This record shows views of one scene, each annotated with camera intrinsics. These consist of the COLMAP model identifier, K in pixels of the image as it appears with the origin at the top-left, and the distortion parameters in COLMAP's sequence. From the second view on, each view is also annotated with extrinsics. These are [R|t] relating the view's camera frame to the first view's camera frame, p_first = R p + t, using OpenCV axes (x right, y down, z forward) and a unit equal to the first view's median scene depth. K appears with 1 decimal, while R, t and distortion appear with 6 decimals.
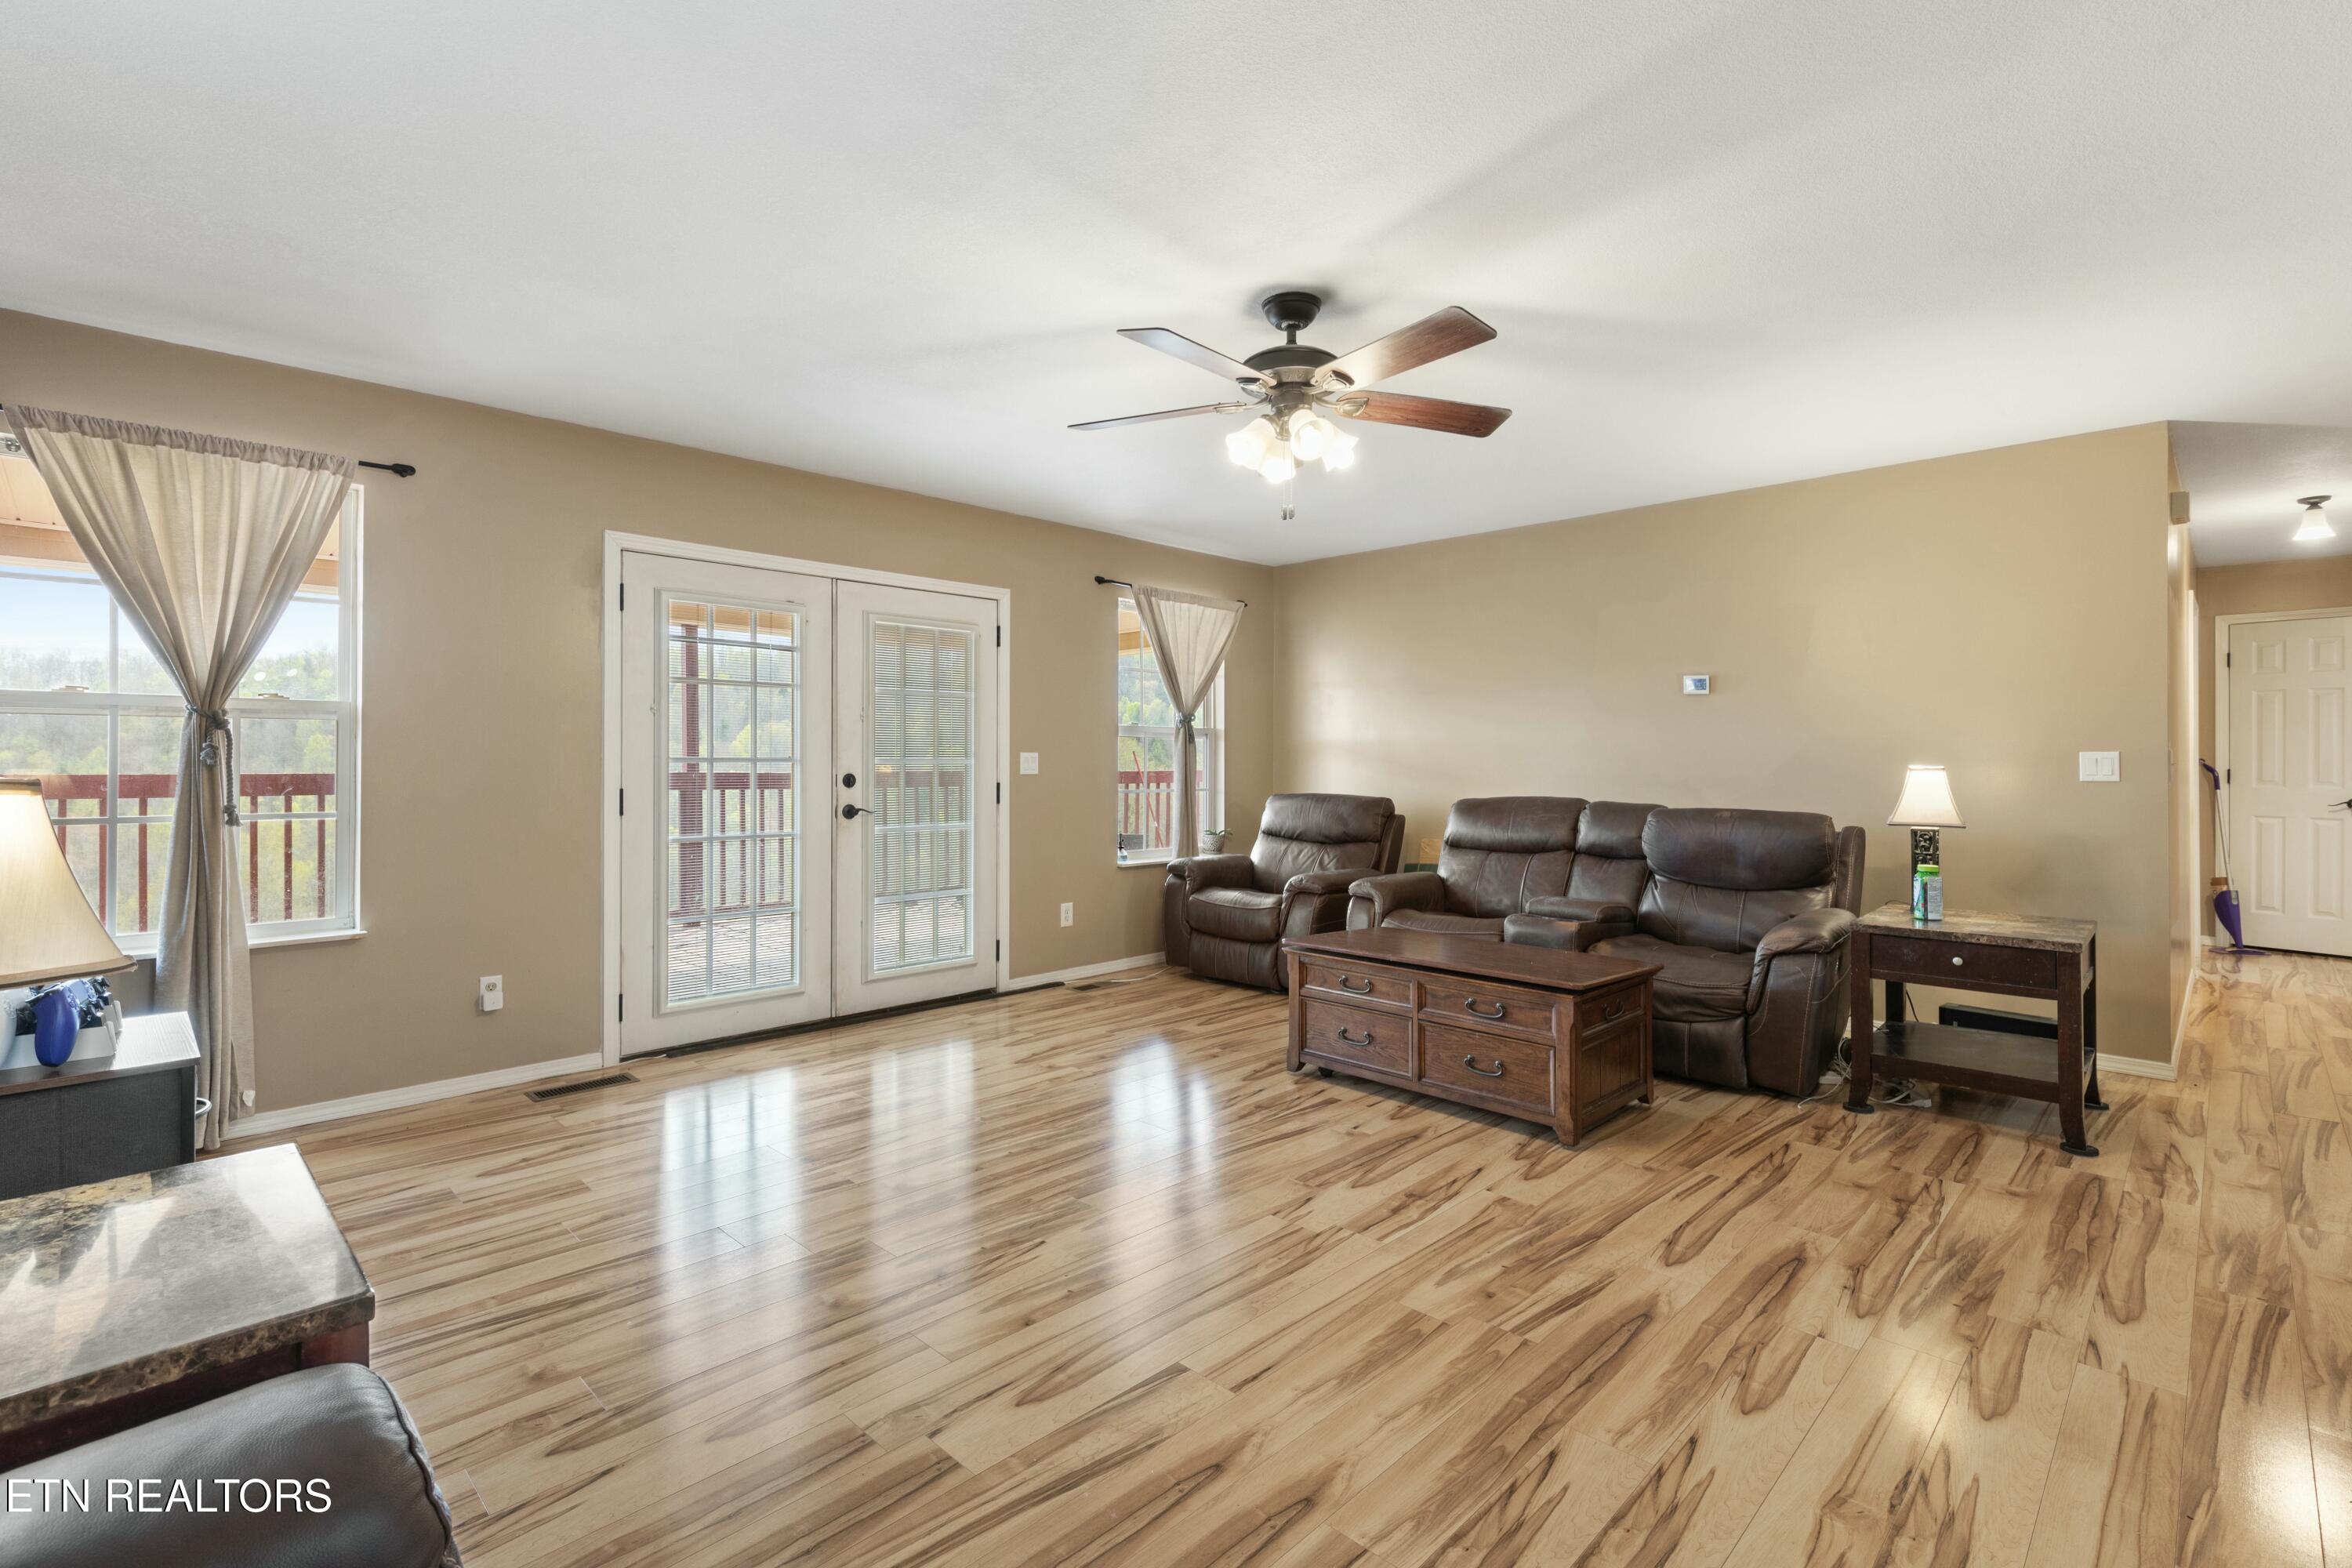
lens RADIAL K [[1051.7, 0, 1155.0], [0, 1051.7, 775.7], [0, 0, 1]] dist [0.009714, -0.000938]
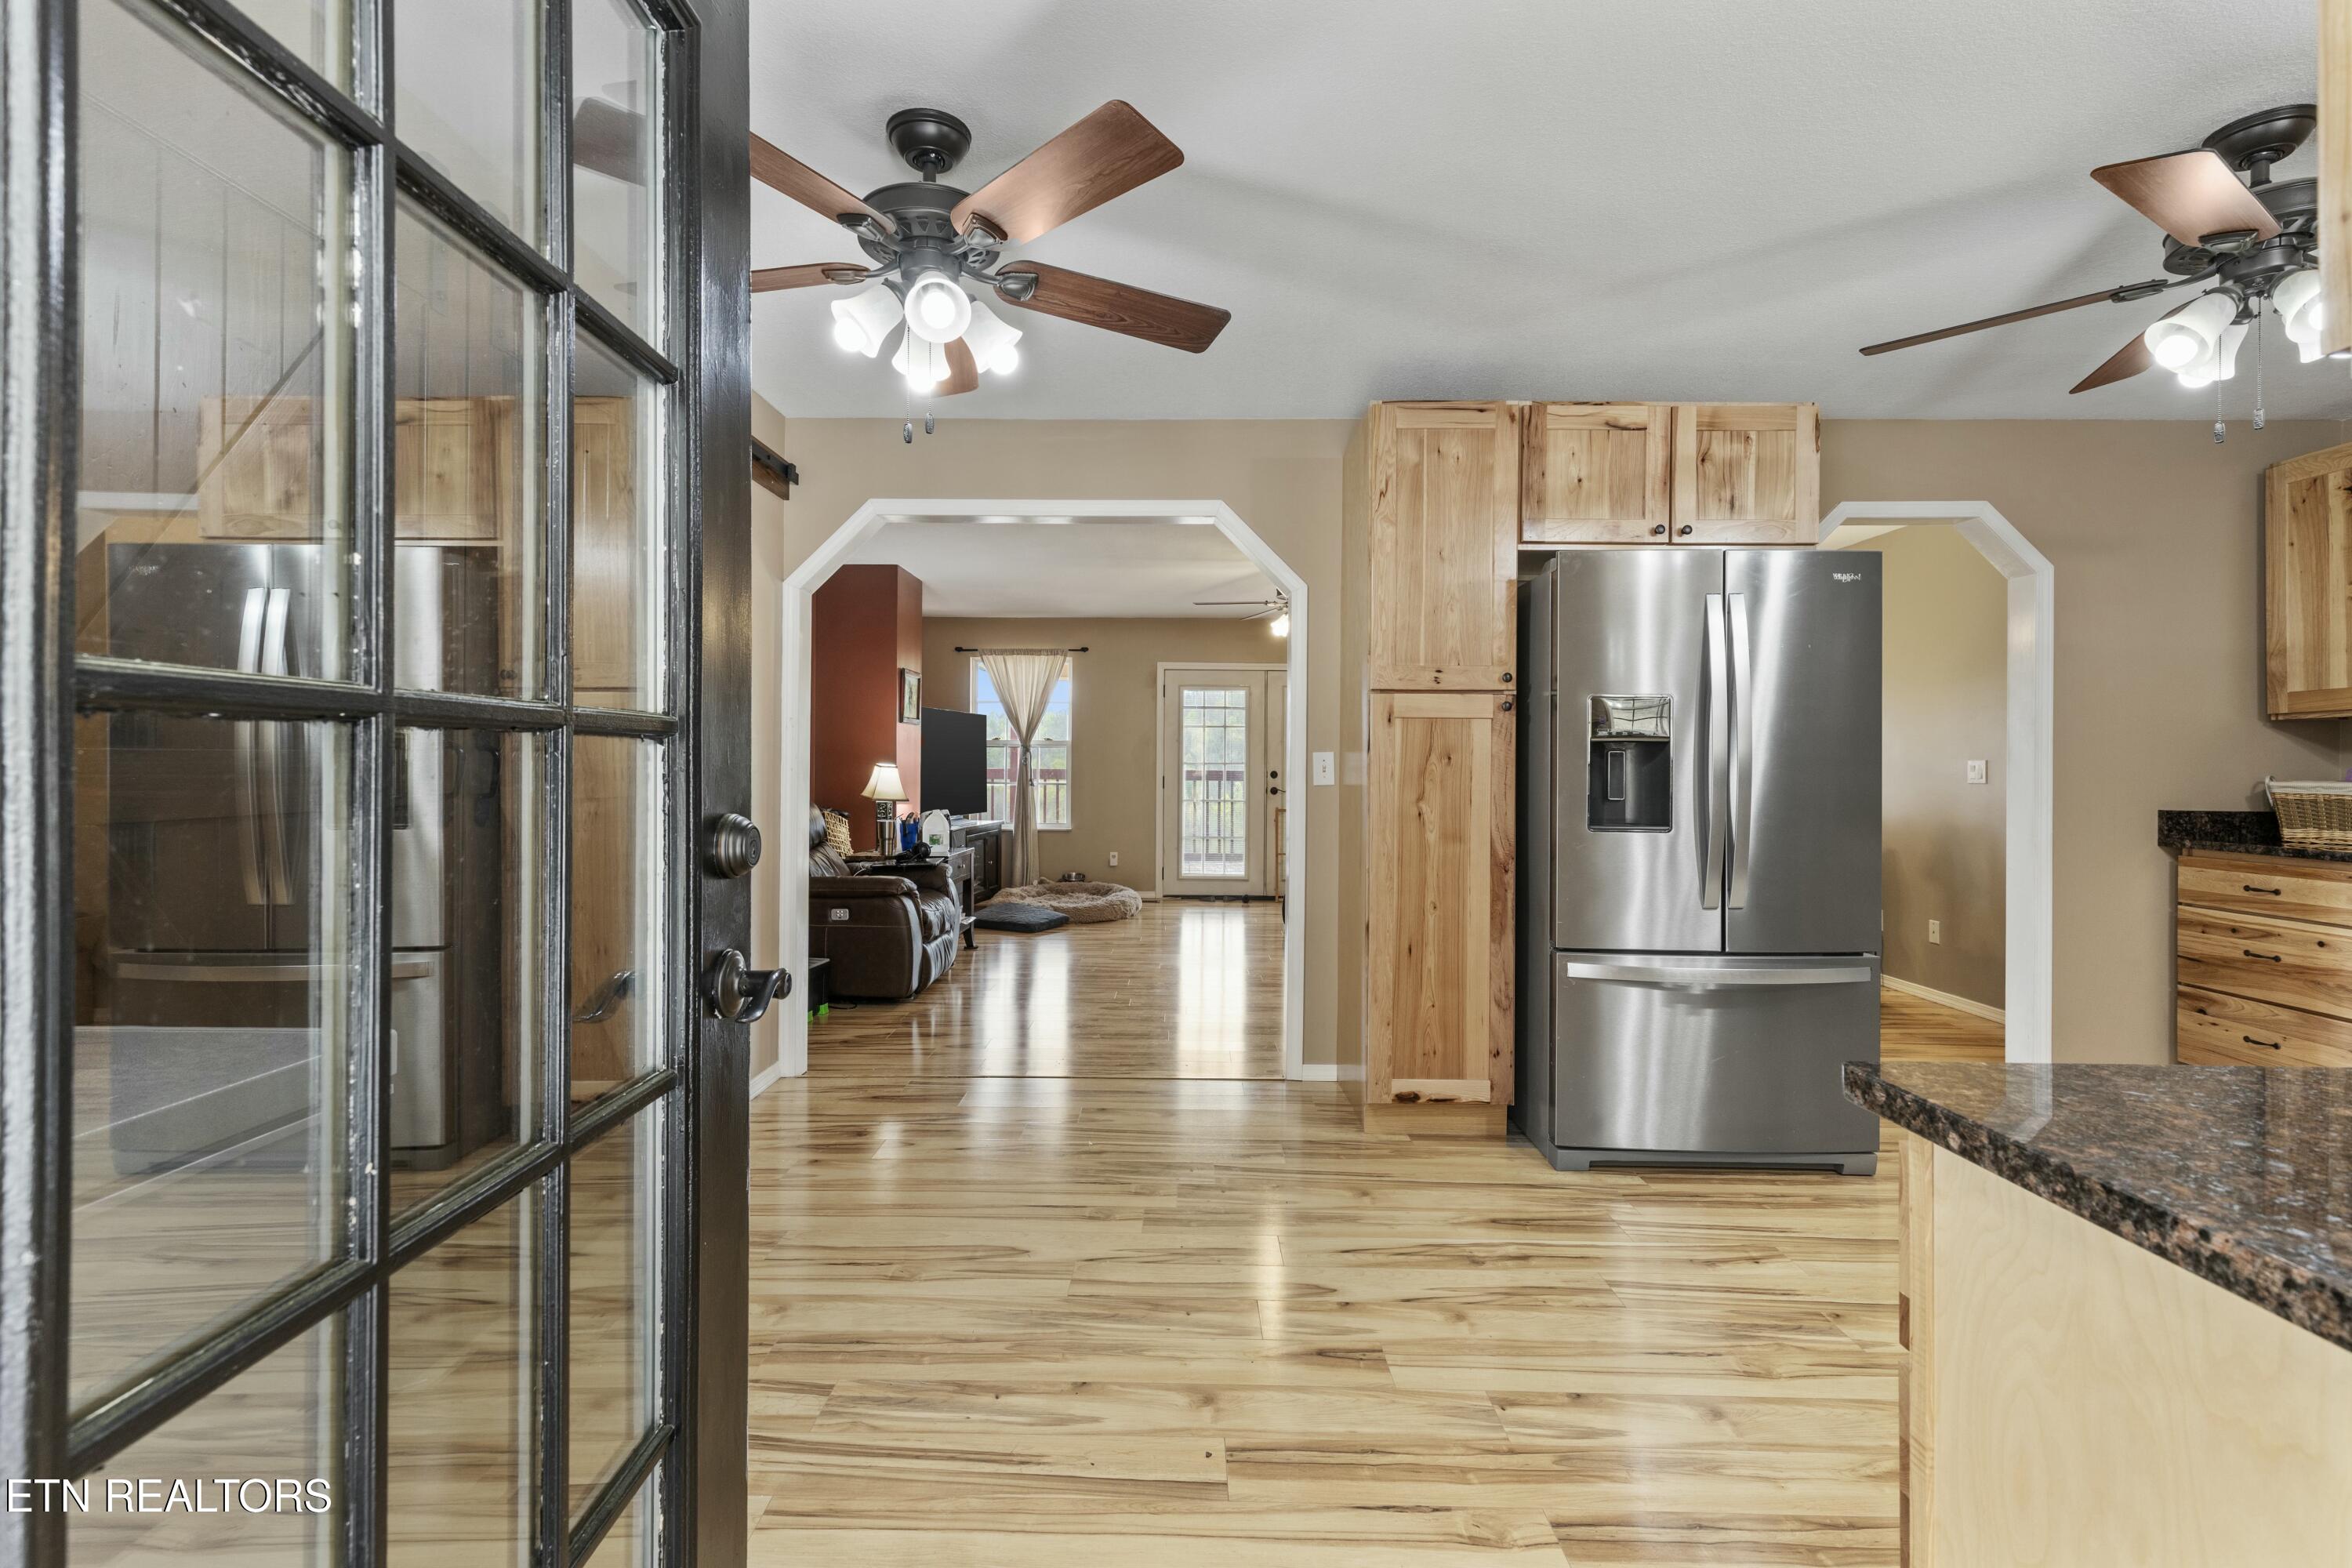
lens RADIAL K [[1051.7, 0, 1170.4], [0, 1051.7, 767.7], [0, 0, 1]] dist [0.009714, -0.000938]
pose [[0.704258, 0.012236, -0.709838, 1.326082], [-0.015746, 0.999875, 0.001613, -0.010672], [0.709769, 0.010041, 0.704363, -0.684155]]
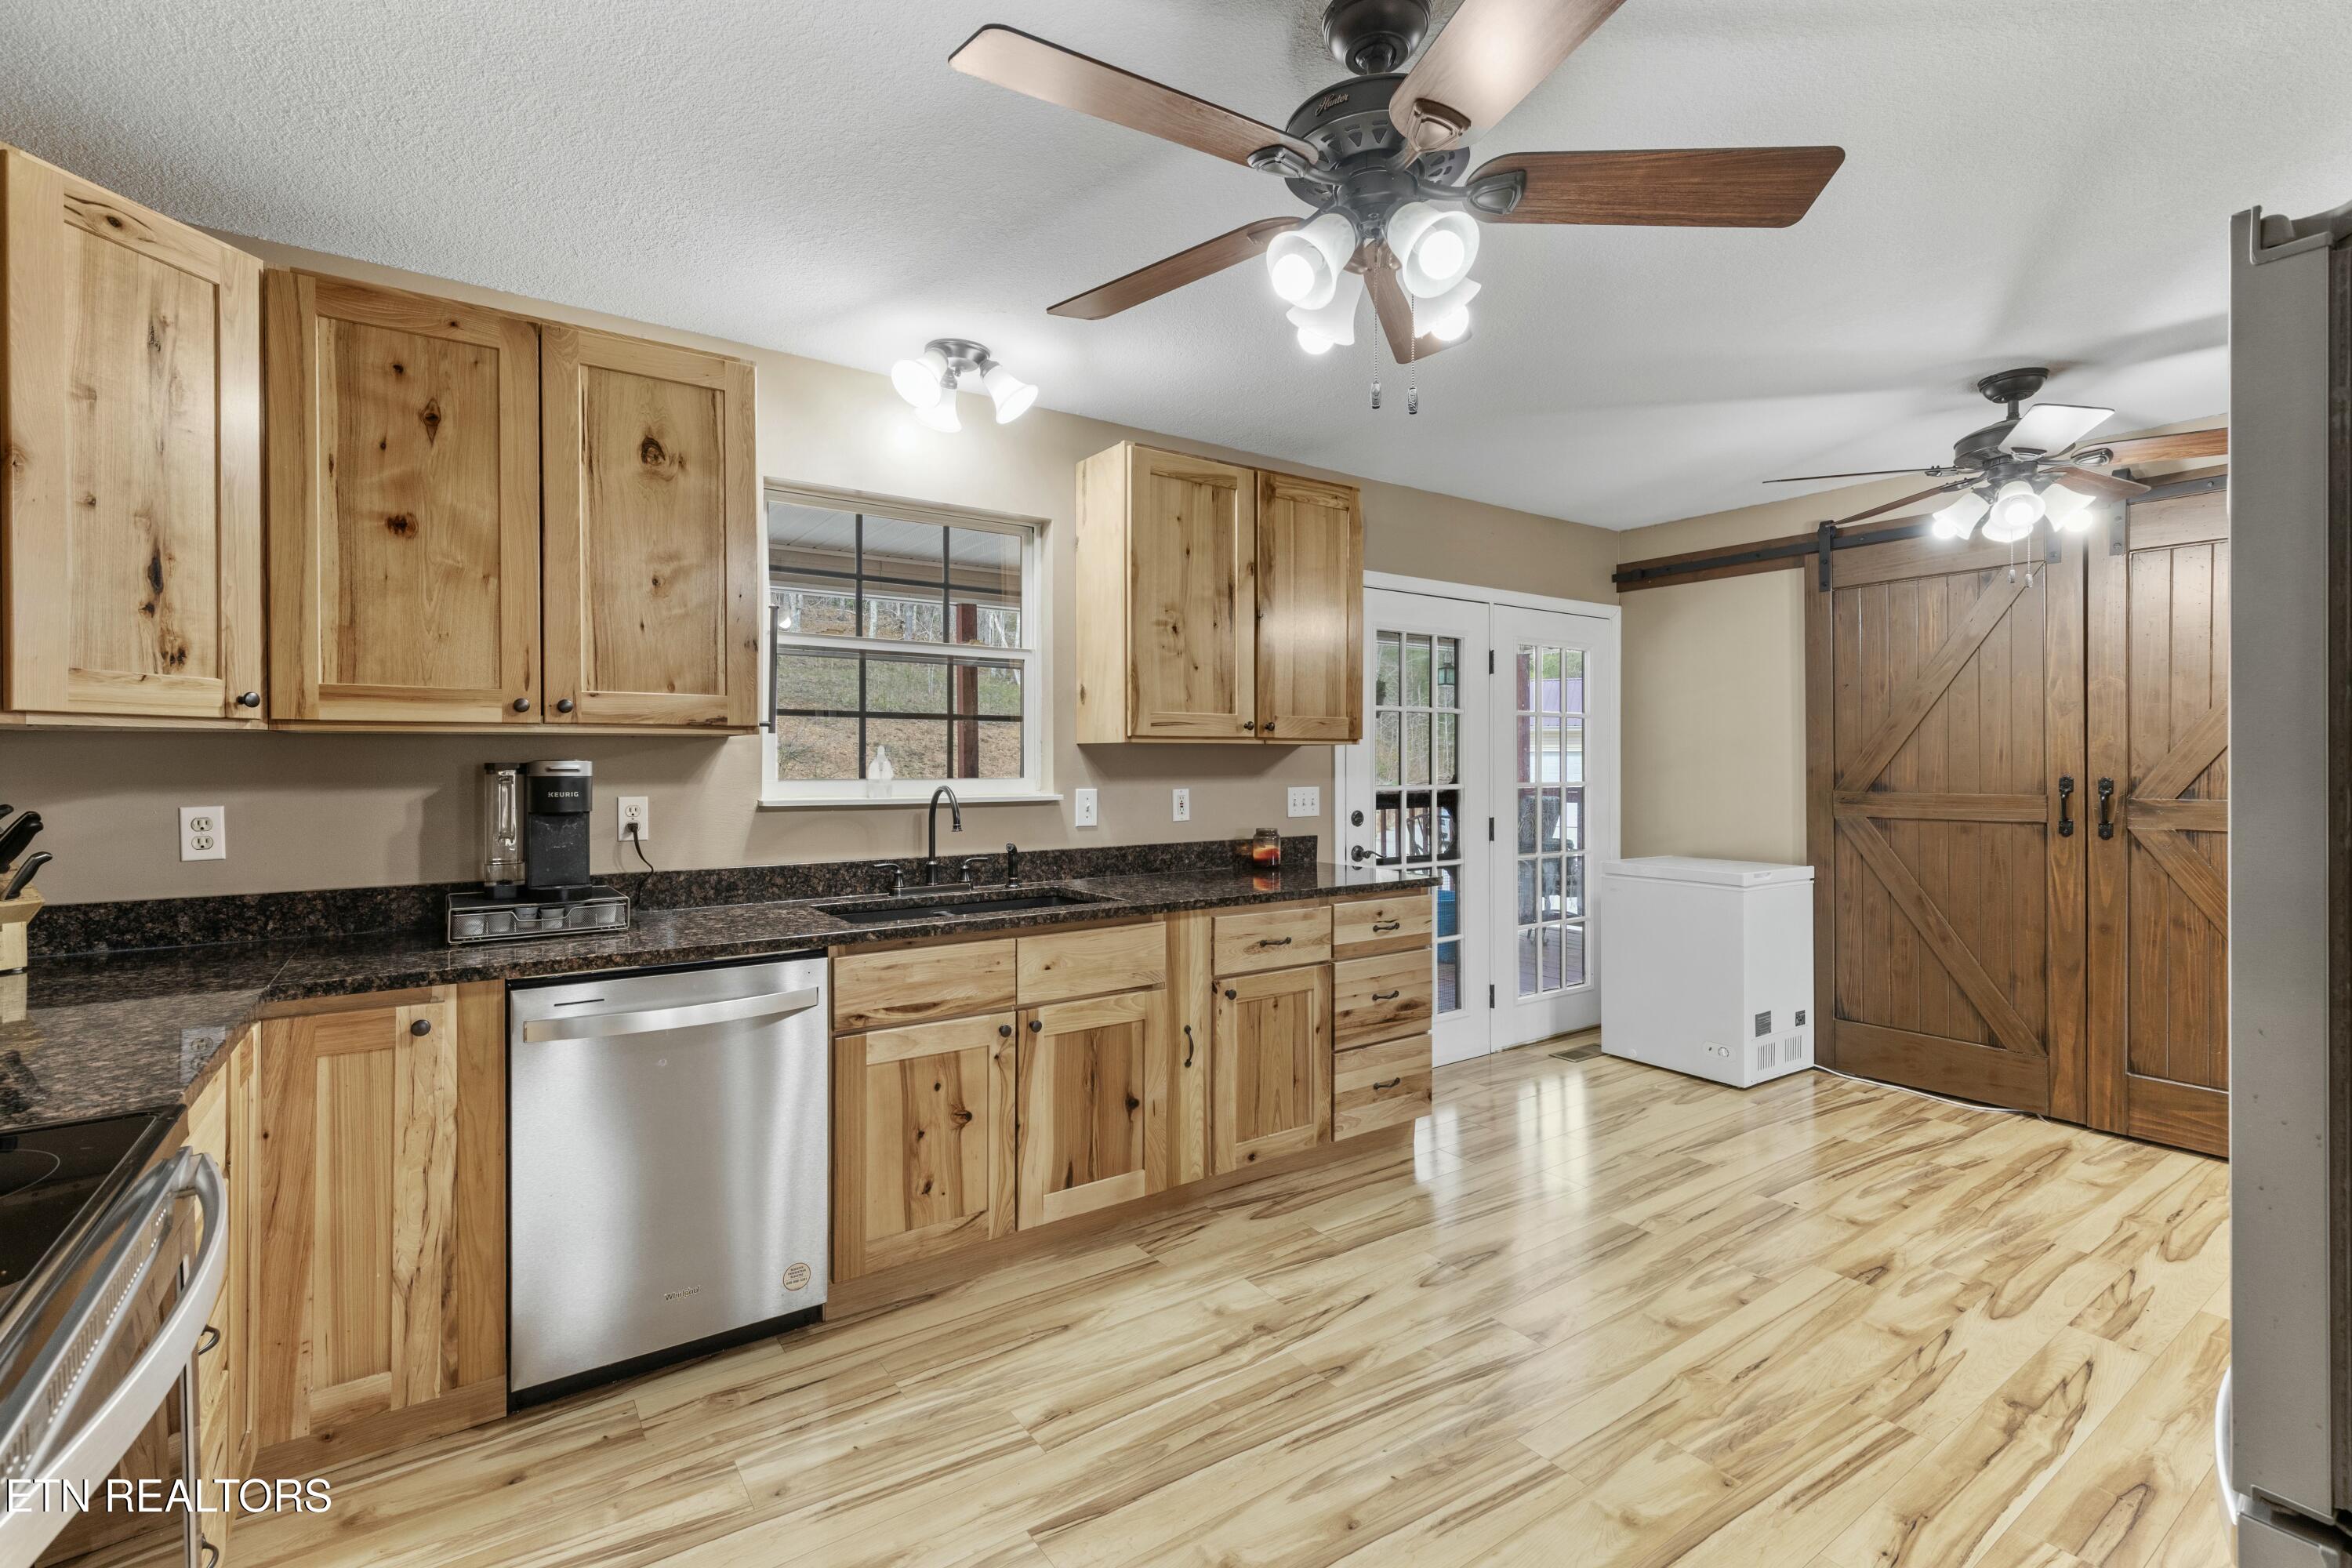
lens RADIAL K [[1051.7, 0, 1179.7], [0, 1051.7, 765.1], [0, 0, 1]] dist [0.009714, -0.000938]
pose [[-0.986509, 0.004778, 0.163640, 1.348095], [0.006318, 0.999940, 0.008893, -0.061252], [-0.163588, 0.009807, -0.986480, 0.694806]]
